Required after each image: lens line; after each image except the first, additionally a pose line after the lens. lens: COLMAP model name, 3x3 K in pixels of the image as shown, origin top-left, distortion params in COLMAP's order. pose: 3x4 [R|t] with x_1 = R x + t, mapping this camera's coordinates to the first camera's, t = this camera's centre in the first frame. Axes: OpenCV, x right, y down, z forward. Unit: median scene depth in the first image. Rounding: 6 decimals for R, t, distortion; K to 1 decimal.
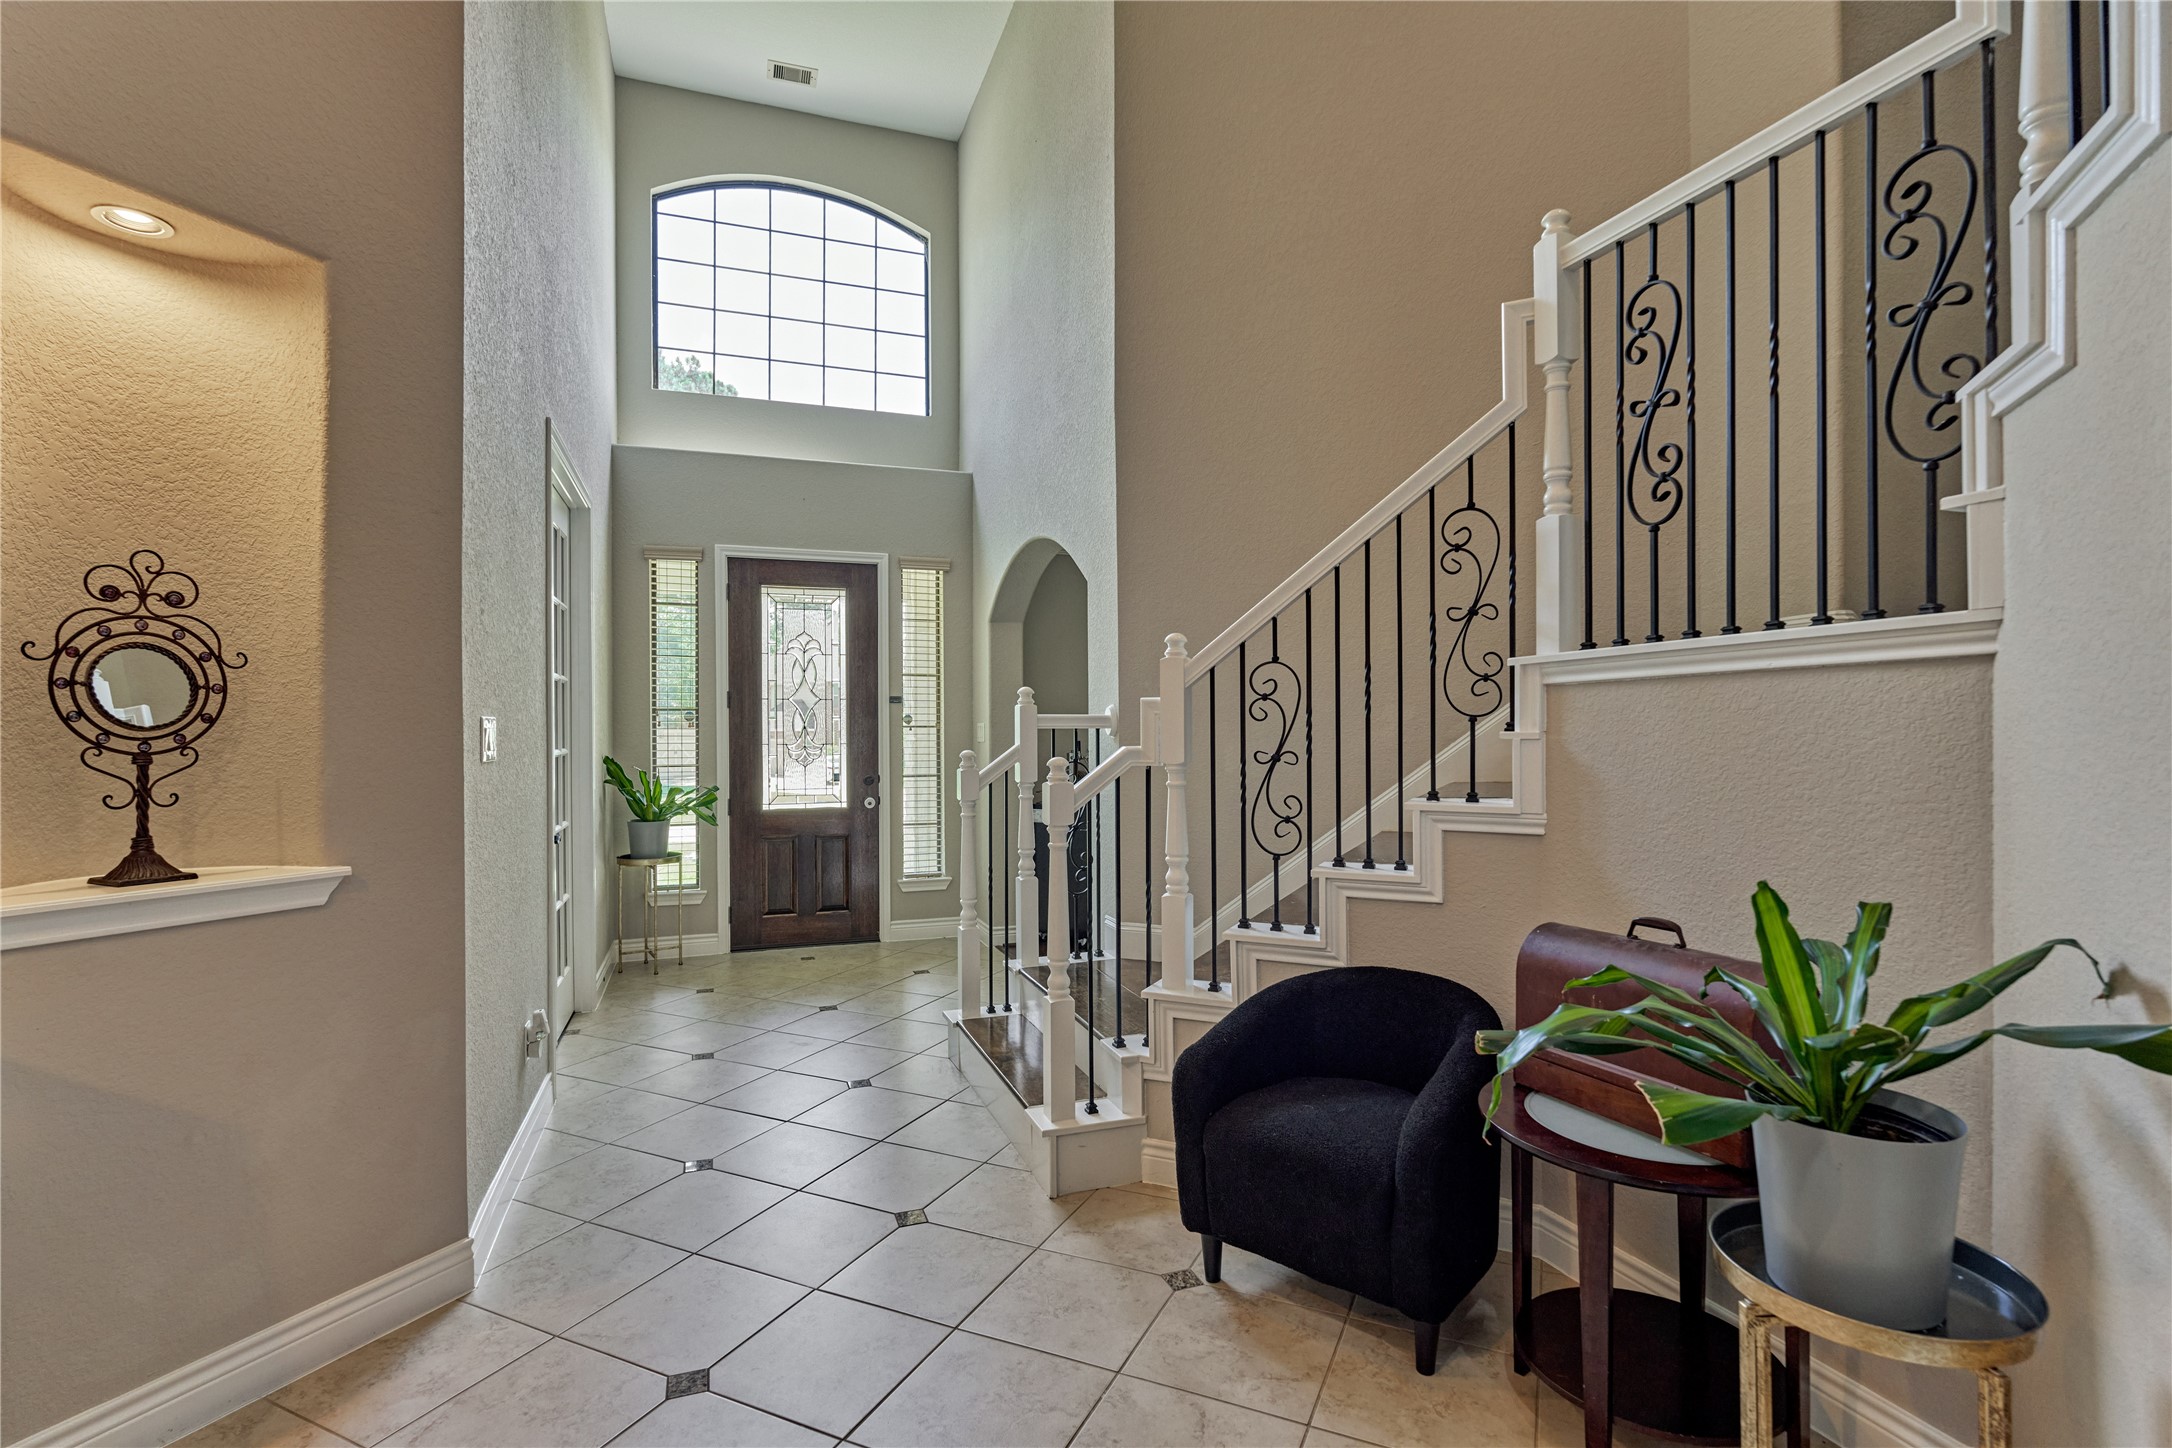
lens RADIAL K [[1018.5, 0, 1087.2], [0, 1018.5, 728.1], [0, 0, 1]] dist [-0.000348, -0.000755]
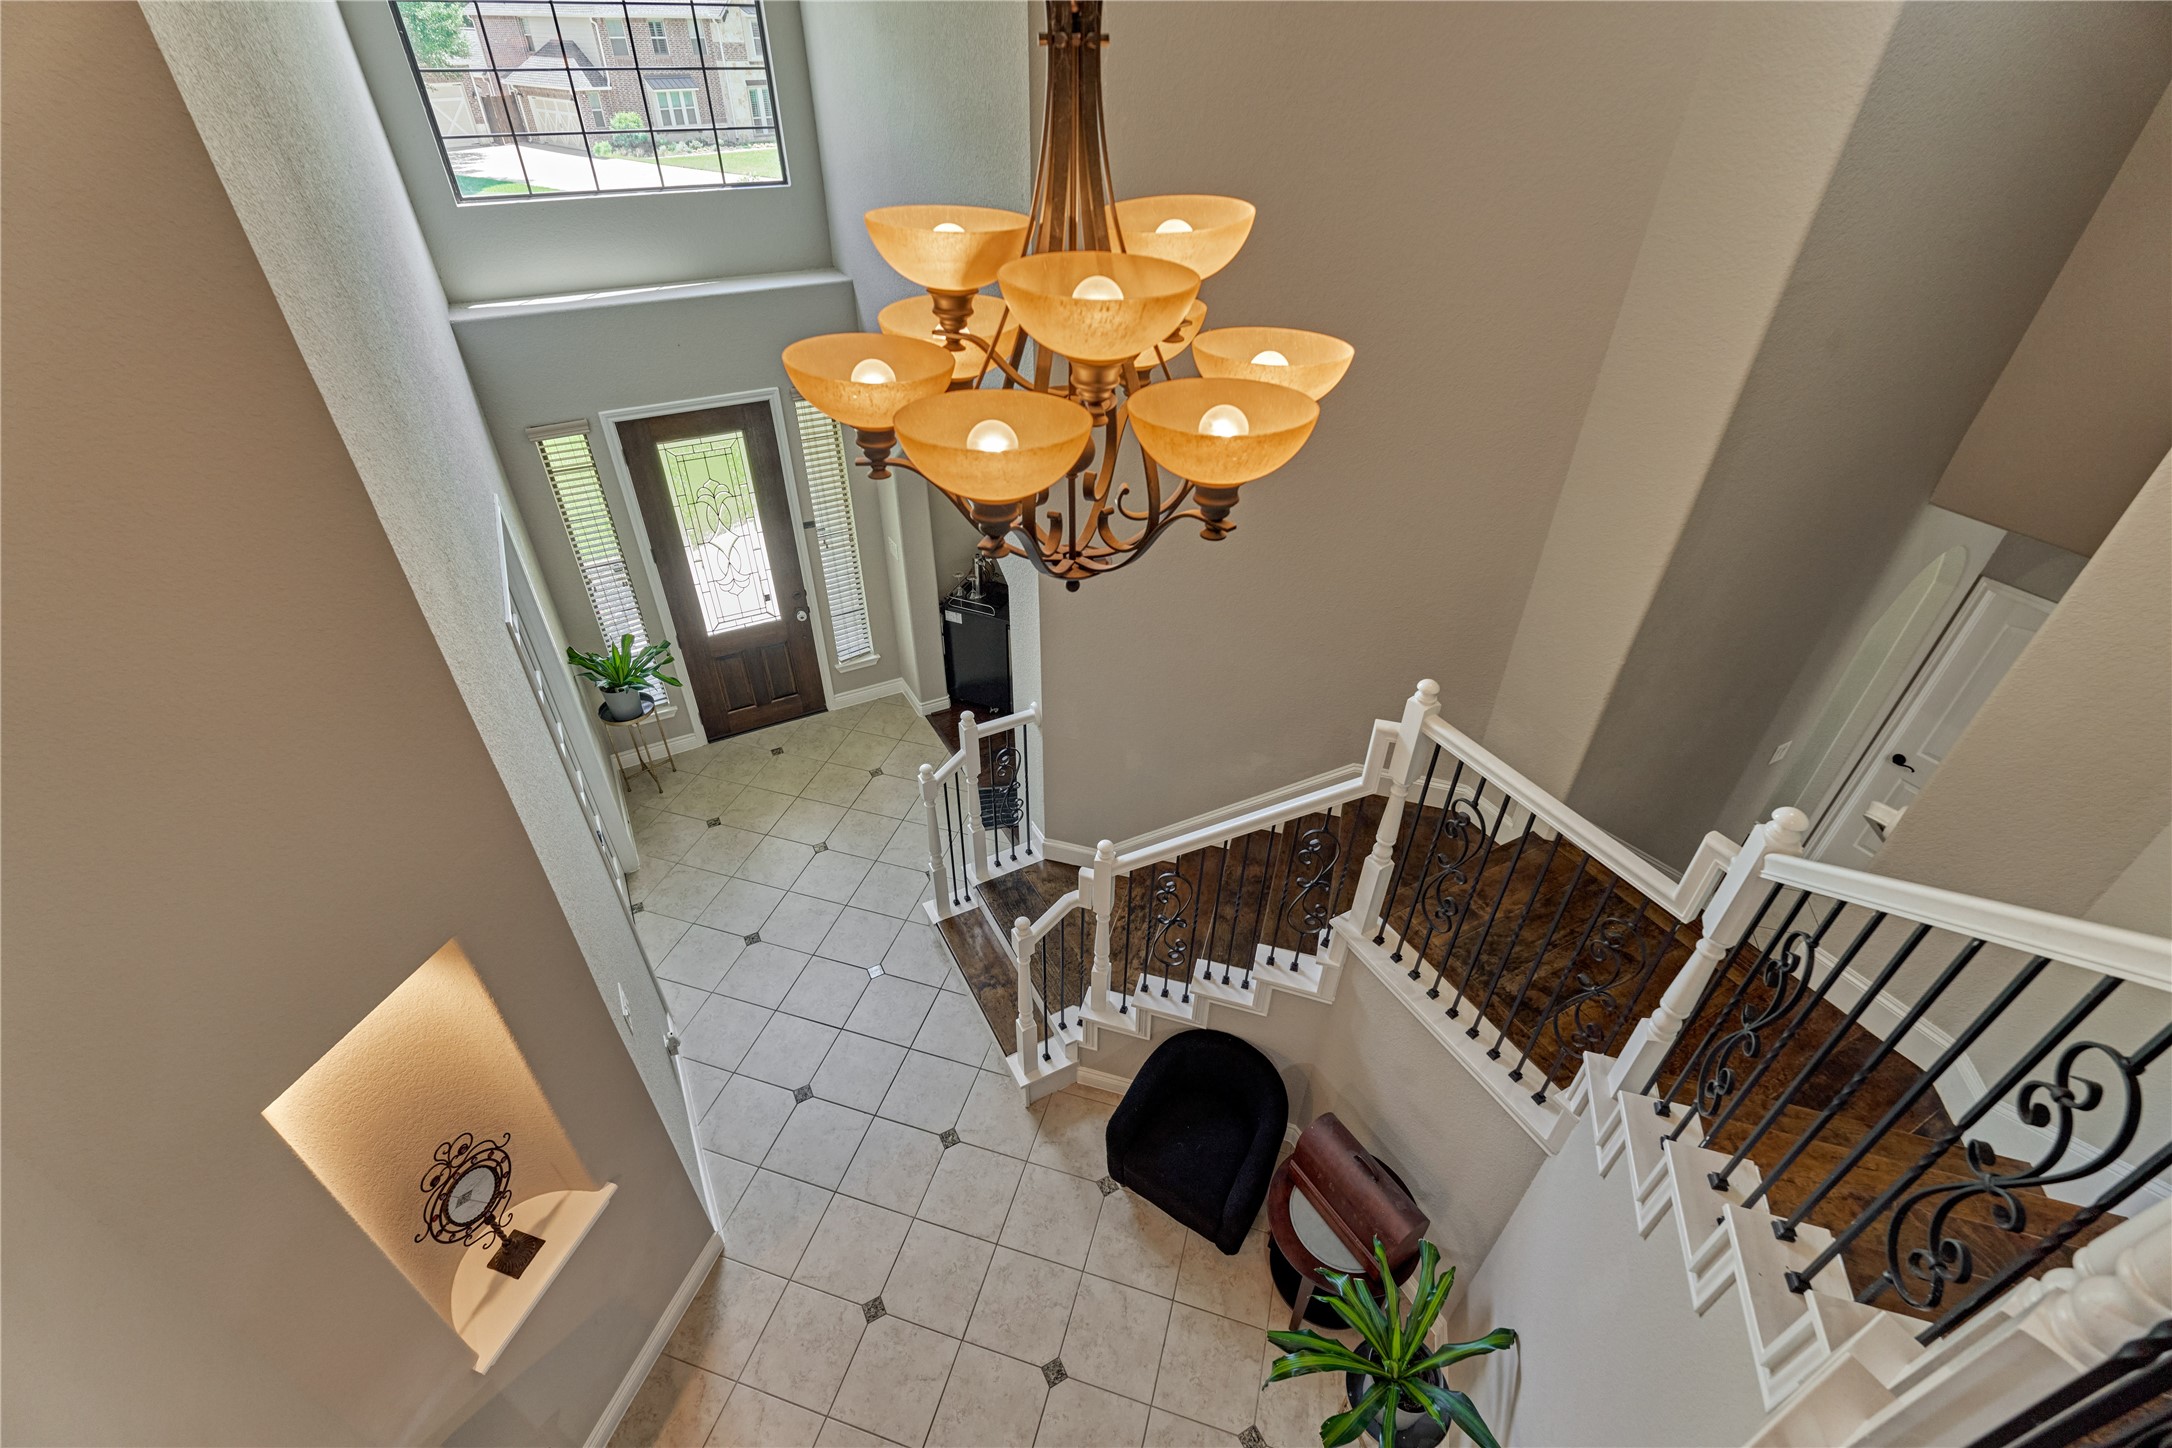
lens RADIAL K [[945.4, 0, 1087.3], [0, 945.4, 724.4], [0, 0, 1]] dist [-0.003301, 0.000755]
pose [[0.989111, -0.072500, 0.128076, -0.044020], [-0.019555, 0.797786, 0.602623, -0.492071], [-0.145867, -0.598566, 0.787681, 0.053032]]
